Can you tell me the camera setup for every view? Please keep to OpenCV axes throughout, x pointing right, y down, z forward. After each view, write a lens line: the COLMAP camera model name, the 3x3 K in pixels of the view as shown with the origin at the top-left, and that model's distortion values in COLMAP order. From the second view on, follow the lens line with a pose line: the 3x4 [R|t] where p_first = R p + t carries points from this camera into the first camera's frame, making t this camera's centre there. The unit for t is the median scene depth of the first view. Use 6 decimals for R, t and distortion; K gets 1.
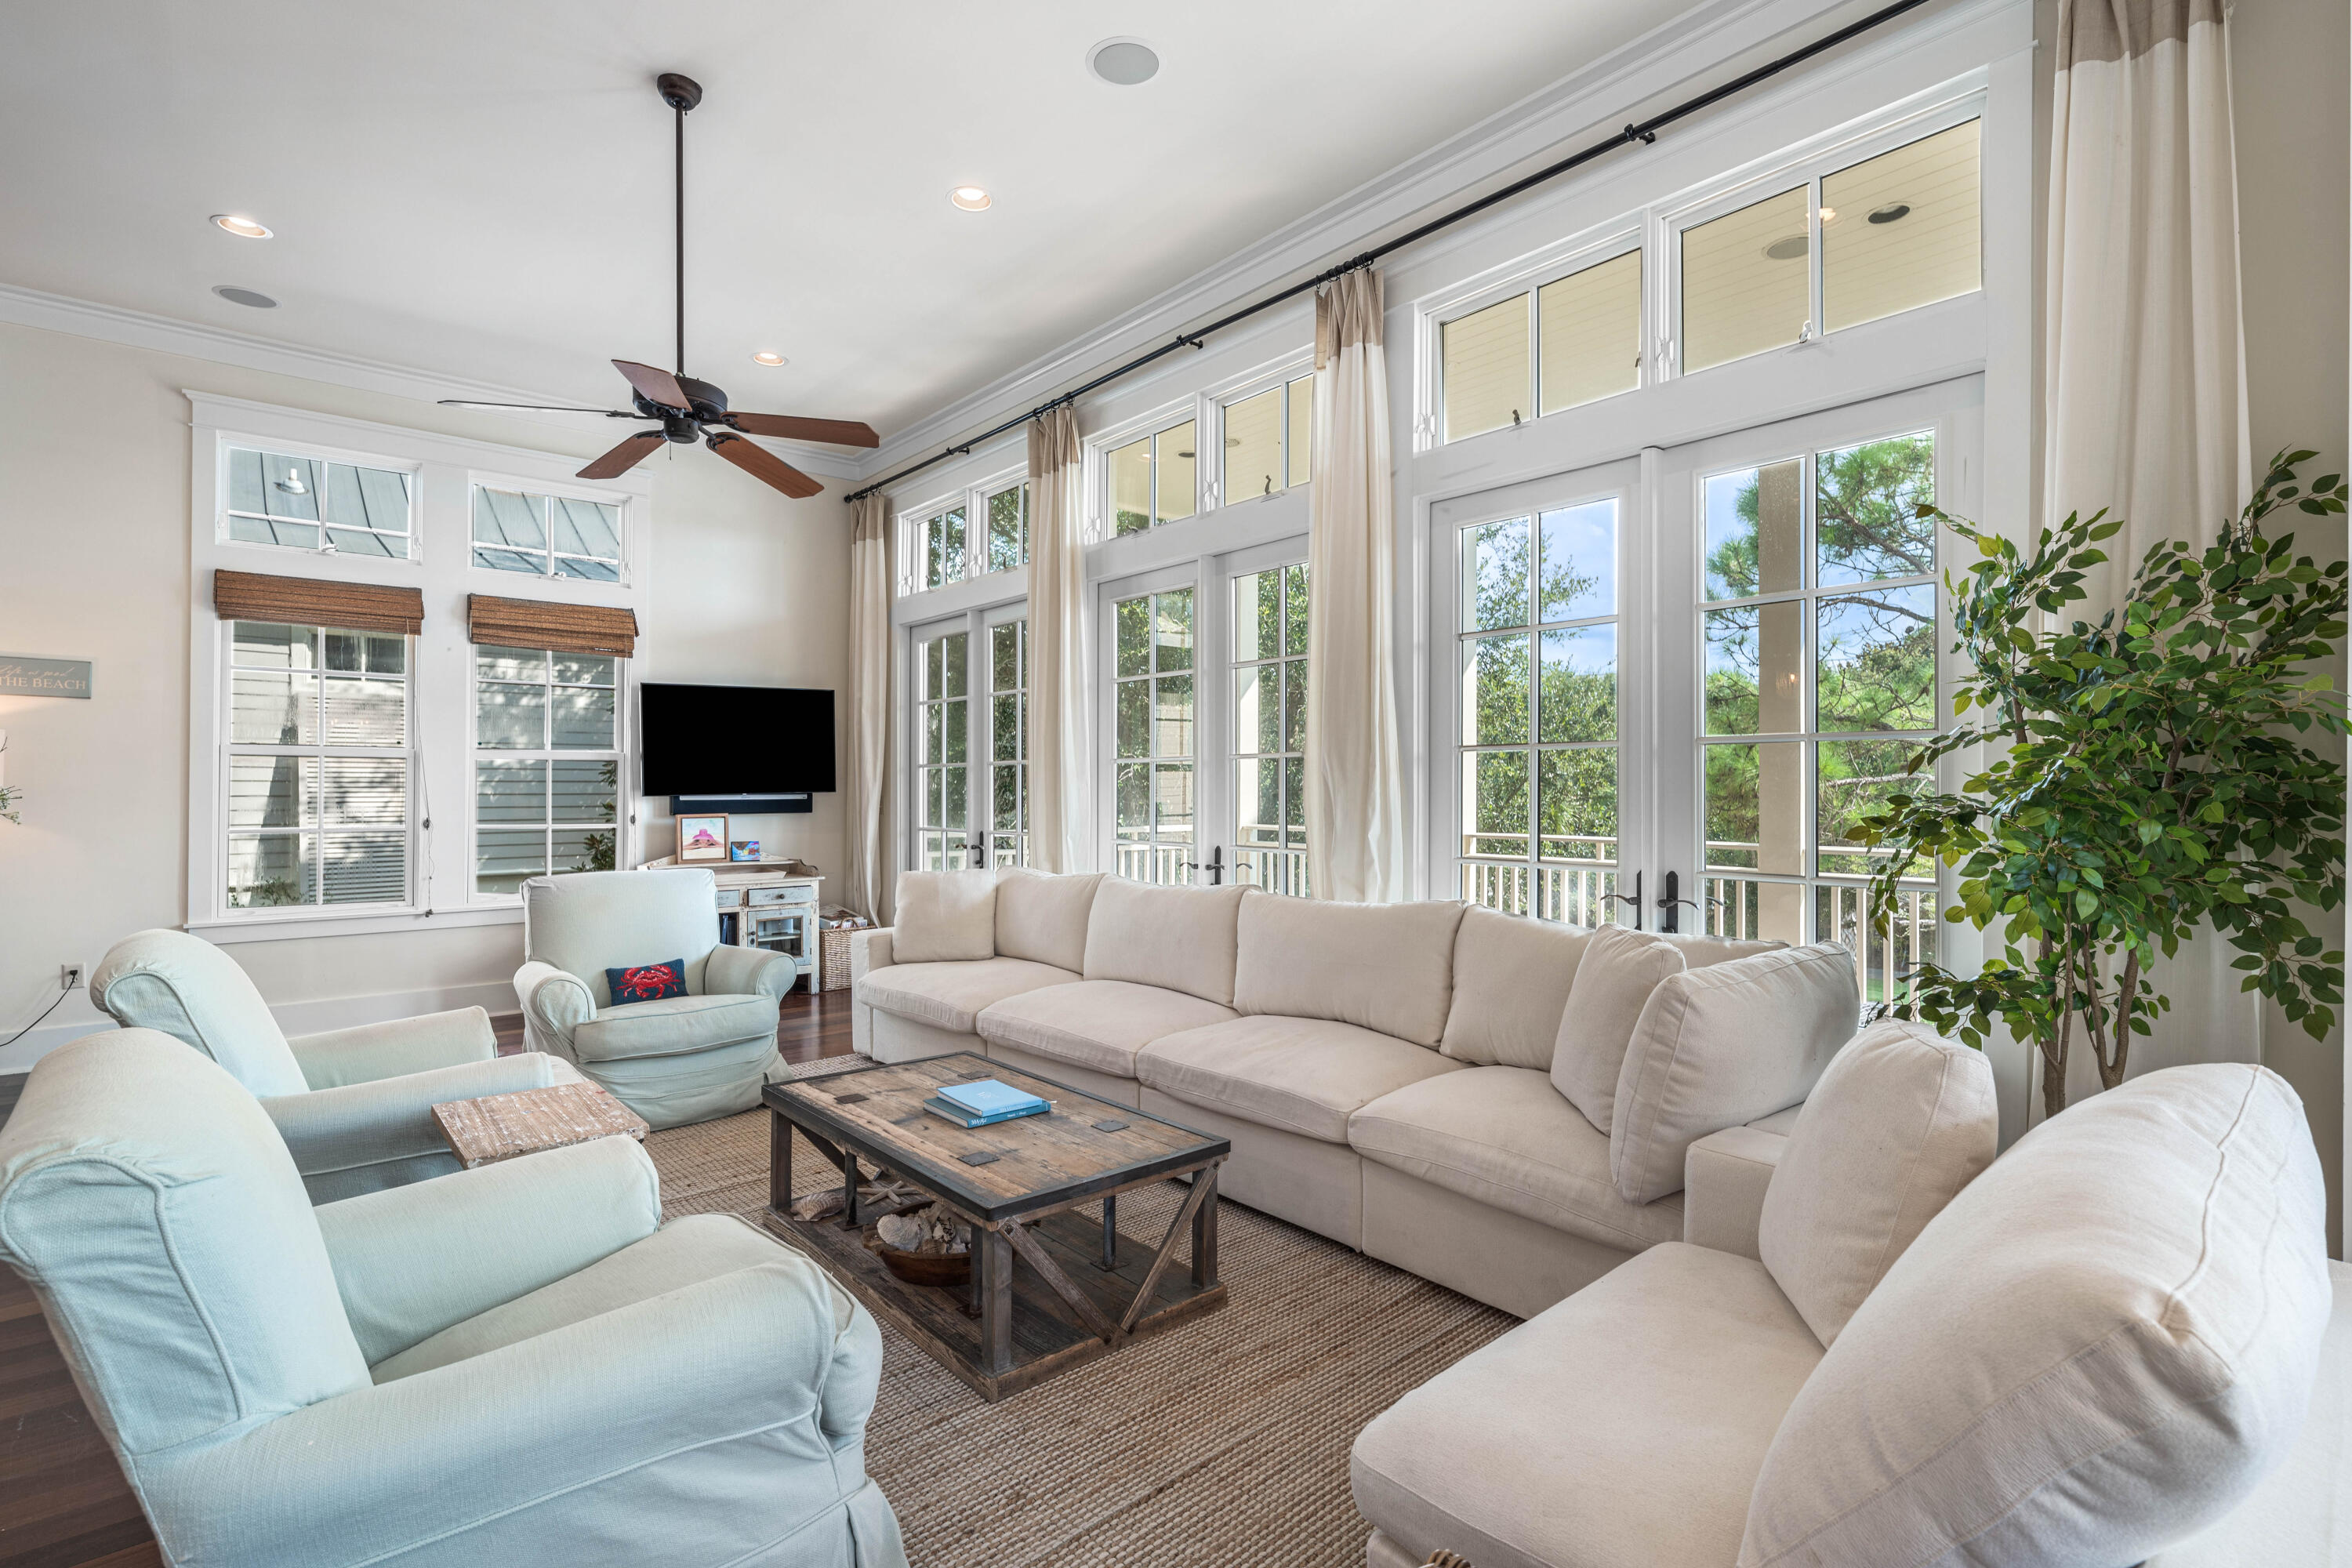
lens RADIAL K [[1113.3, 0, 1172.1], [0, 1113.3, 788.8], [0, 0, 1]] dist [0.003639, 0.000026]
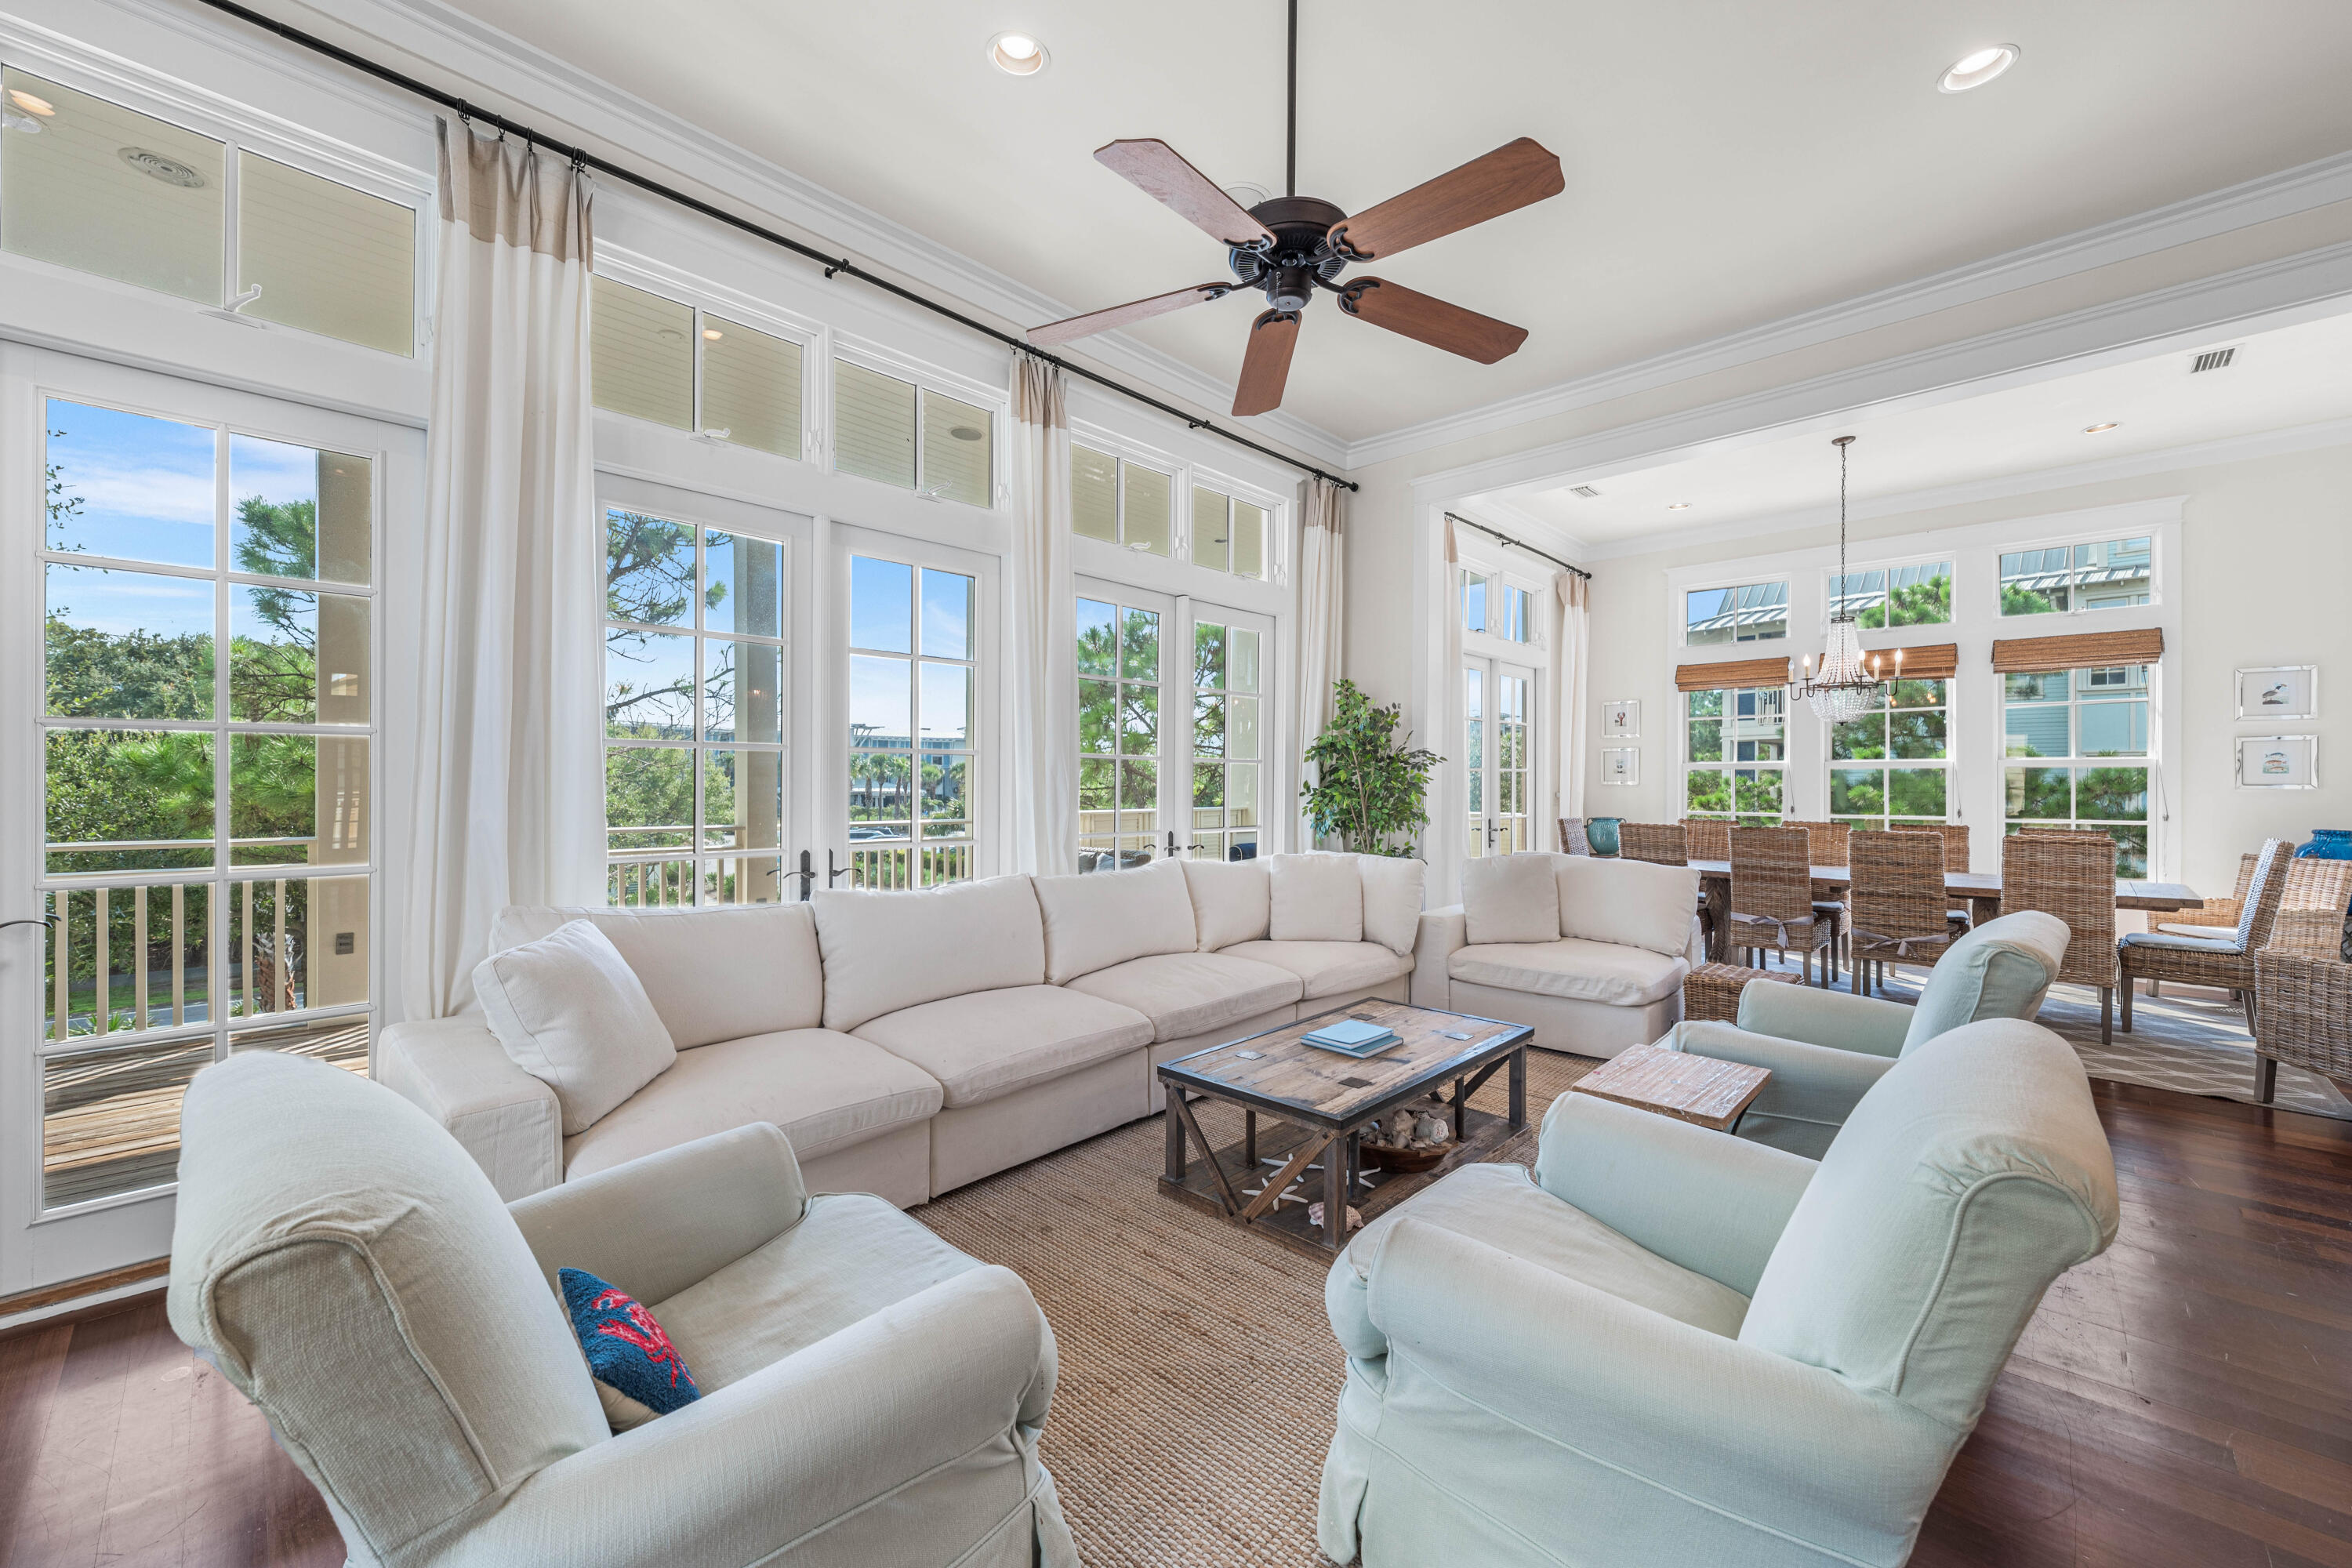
lens RADIAL K [[899.6, 0, 1170.0], [0, 899.6, 782.6], [0, 0, 1]] dist [-0.004227, -0.000243]
pose [[-0.092999, 0.003413, 0.995660, -1.069619], [-0.003842, 0.999985, -0.003787, 0.001398], [-0.995659, -0.004178, -0.092985, 1.206188]]
